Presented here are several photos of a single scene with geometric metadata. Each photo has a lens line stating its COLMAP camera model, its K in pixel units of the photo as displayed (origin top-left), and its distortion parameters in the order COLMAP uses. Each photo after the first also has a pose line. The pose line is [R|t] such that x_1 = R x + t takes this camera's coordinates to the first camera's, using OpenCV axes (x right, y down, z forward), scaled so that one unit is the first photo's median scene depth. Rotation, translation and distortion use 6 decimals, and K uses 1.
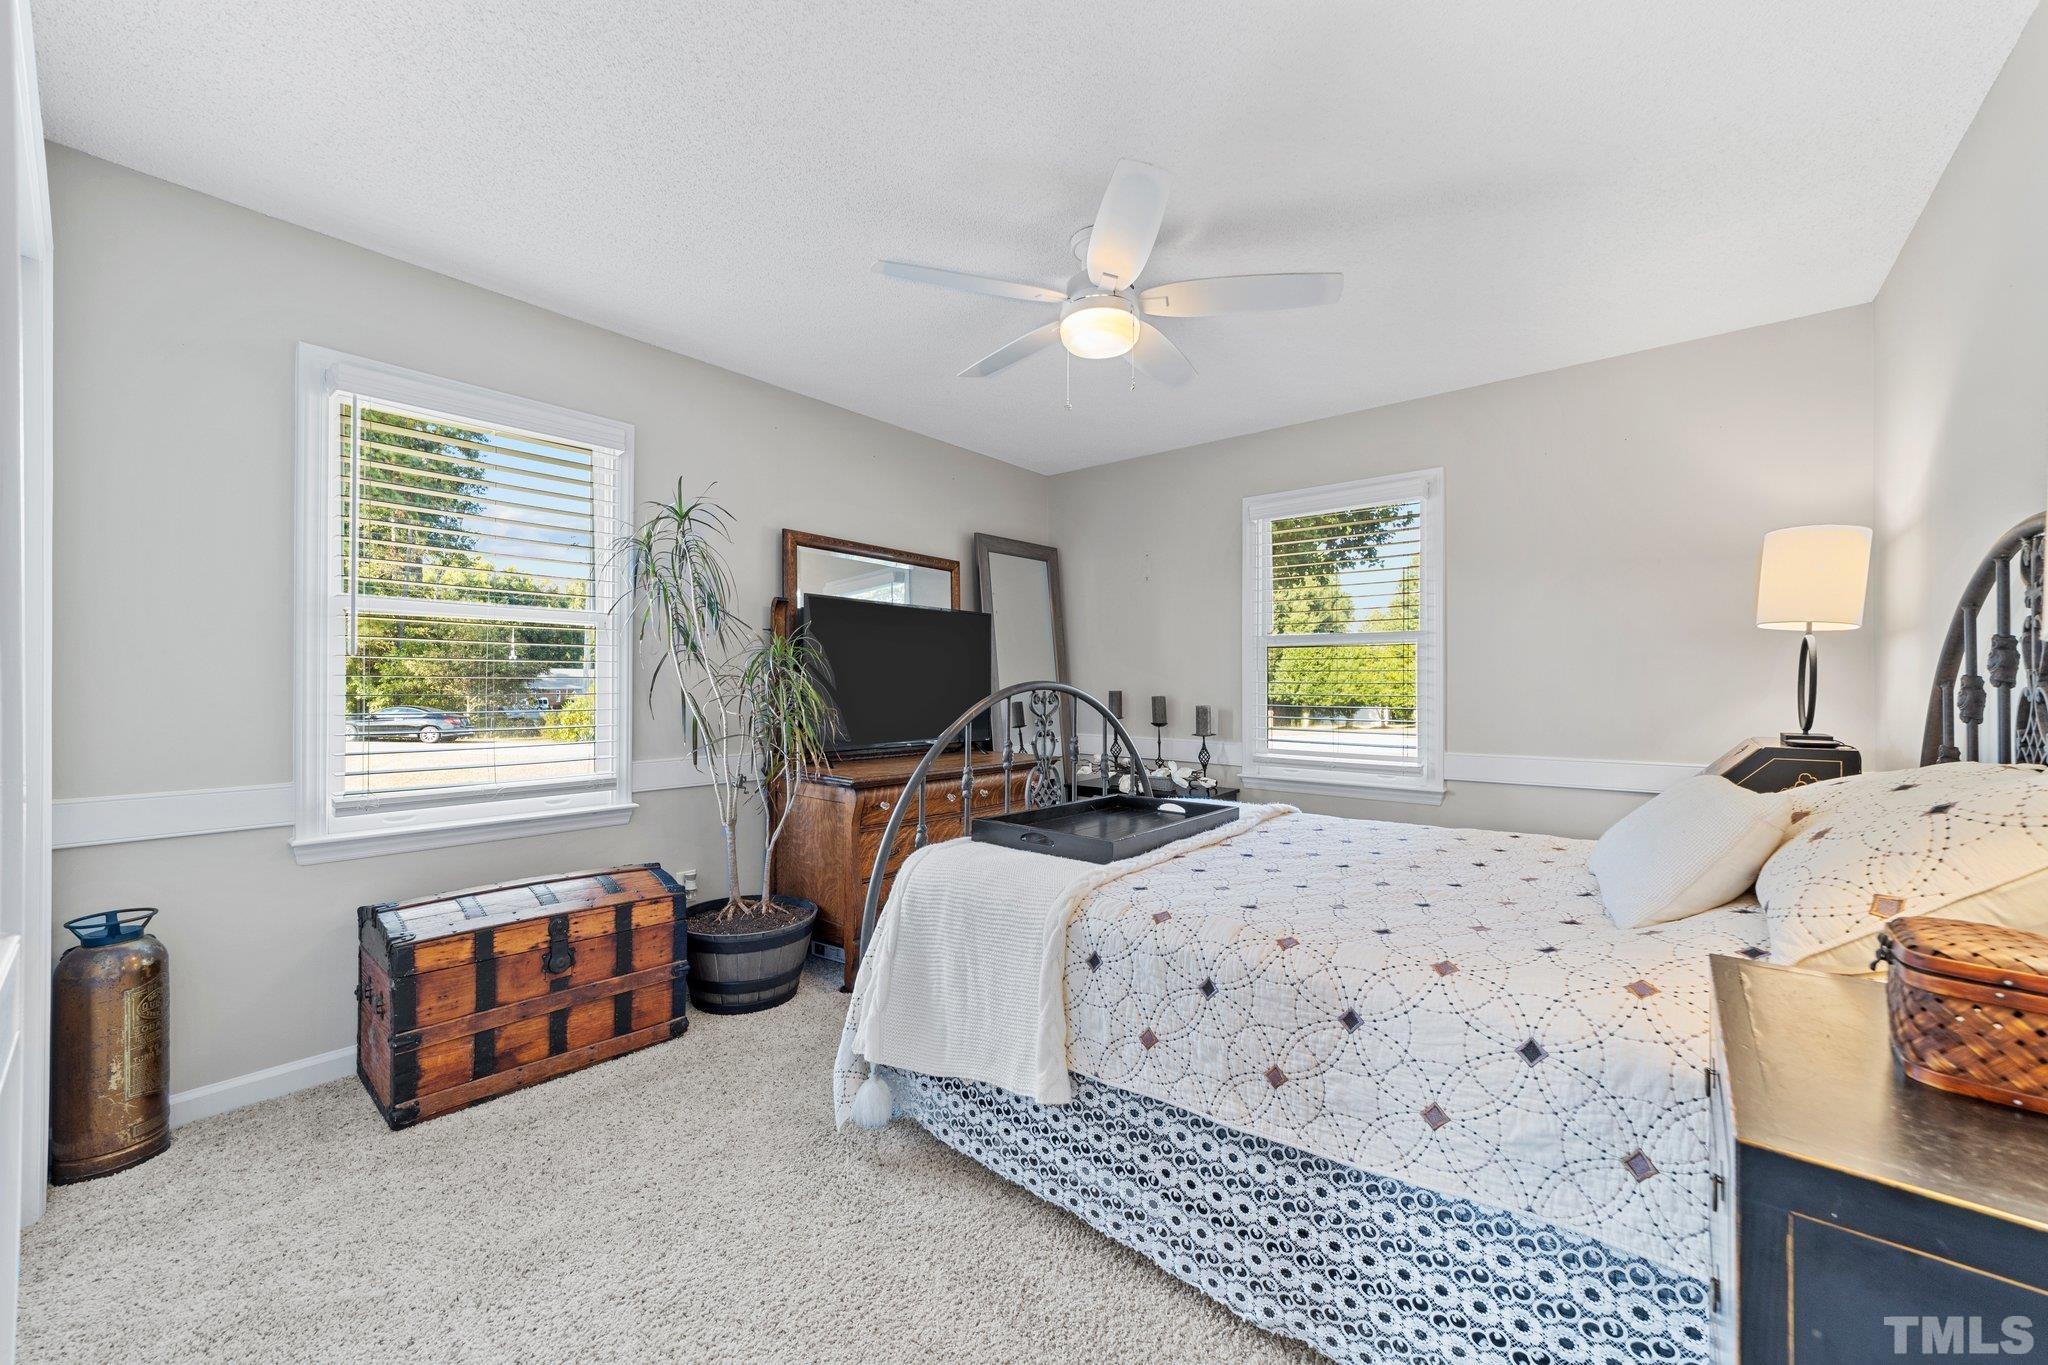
lens RADIAL K [[788.5, 0, 1008.9], [0, 788.5, 672.6], [0, 0, 1]] dist [0.001129, 0.000246]
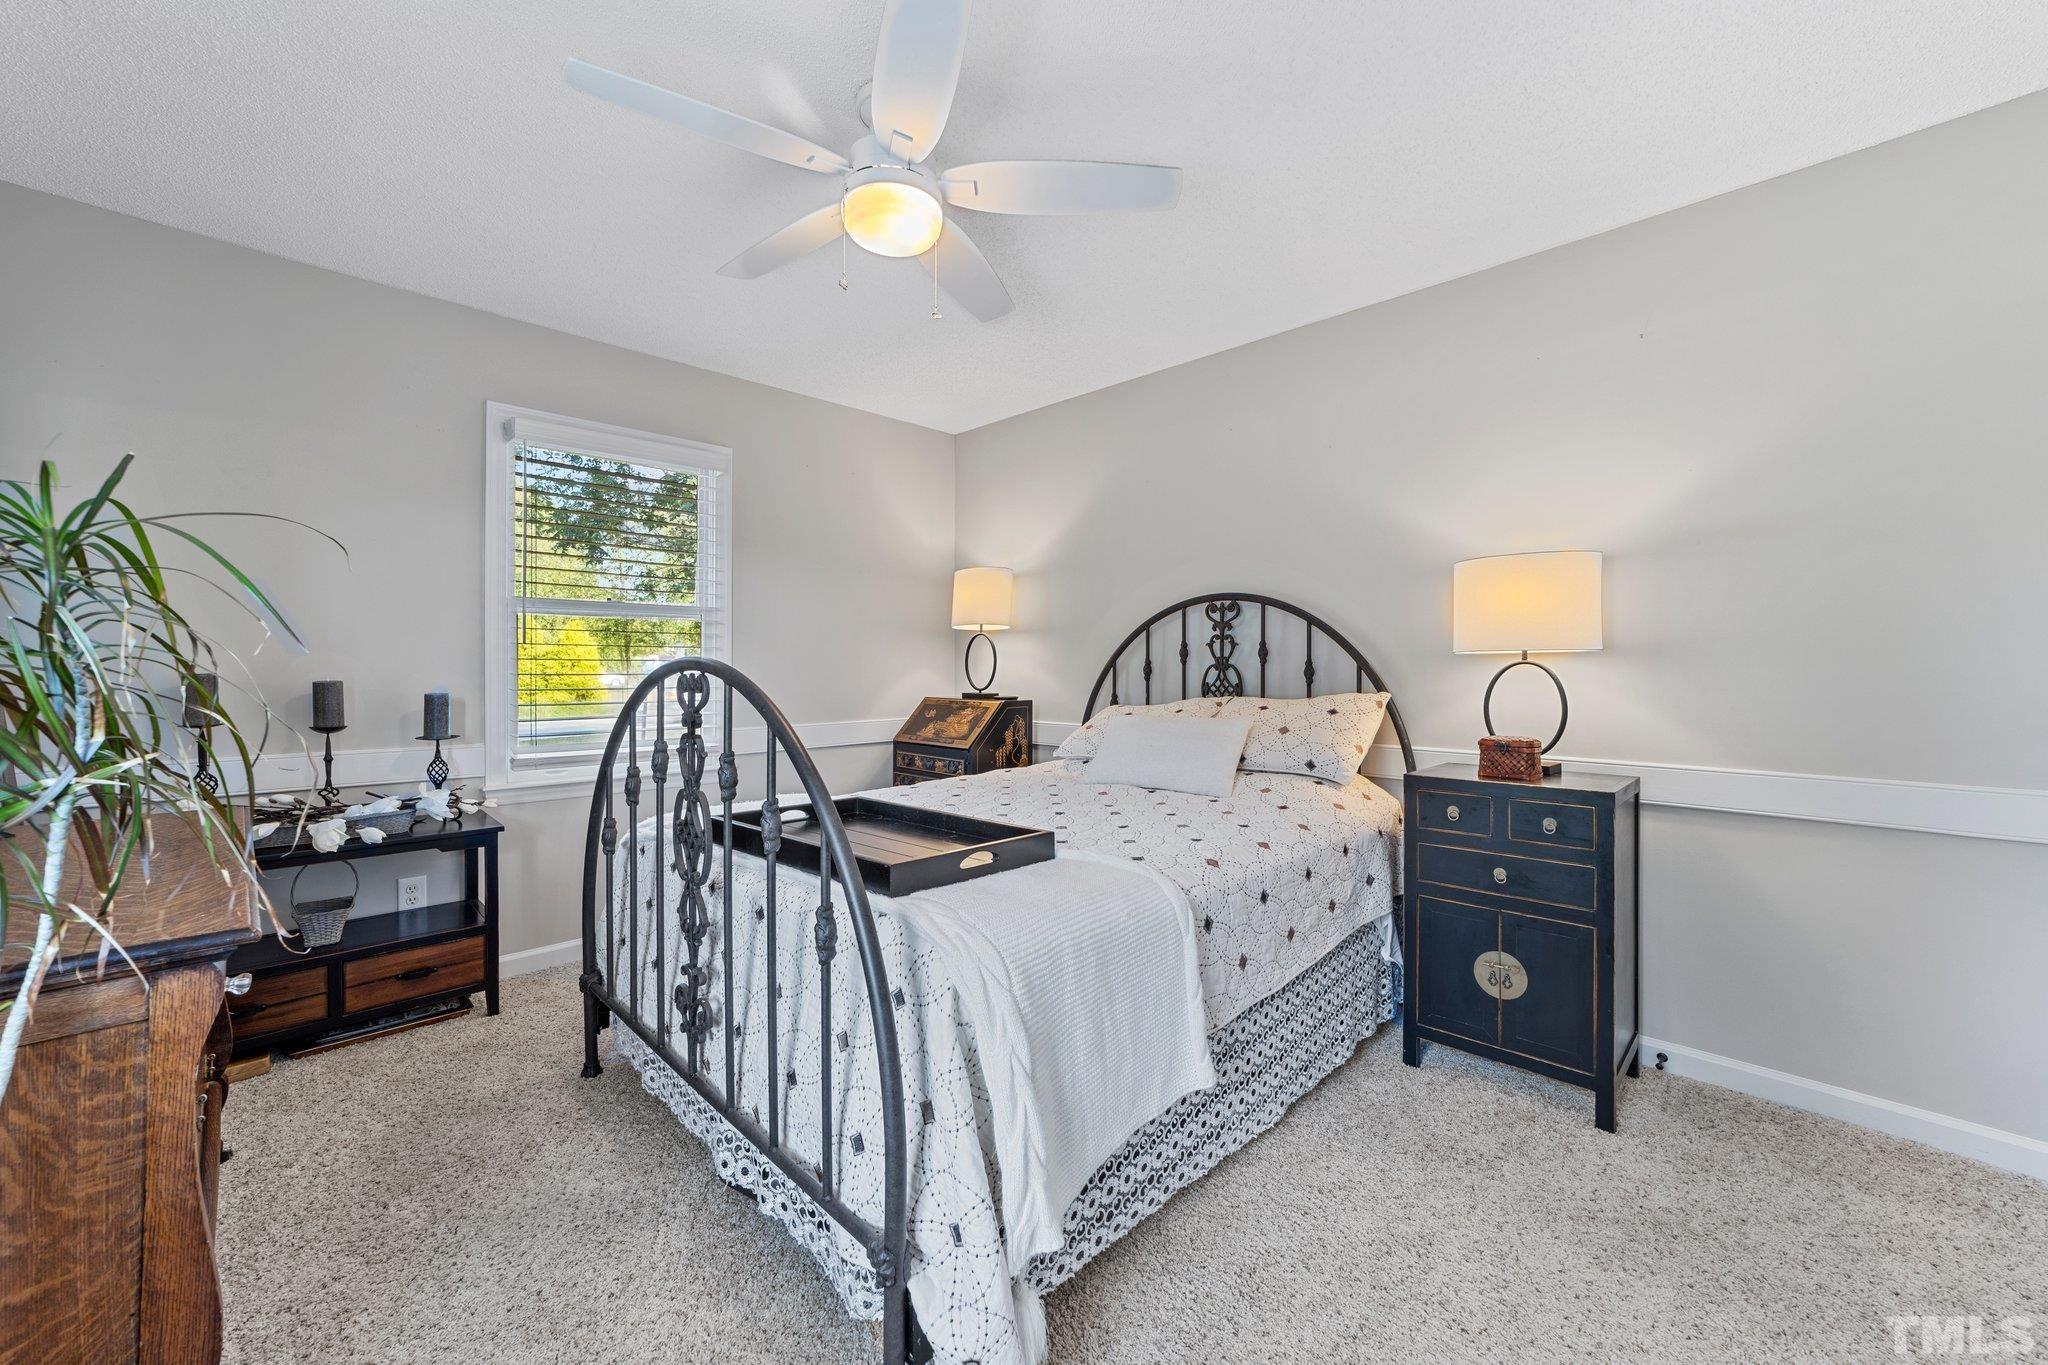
lens RADIAL K [[821.5, 0, 1000.6], [0, 821.5, 679.1], [0, 0, 1]] dist [0.000268, 0.000026]
pose [[0.084129, -0.018982, 0.996274, -0.691307], [-0.013799, 0.999700, 0.020212, 0.014495], [-0.996359, -0.015448, 0.083842, 0.823644]]
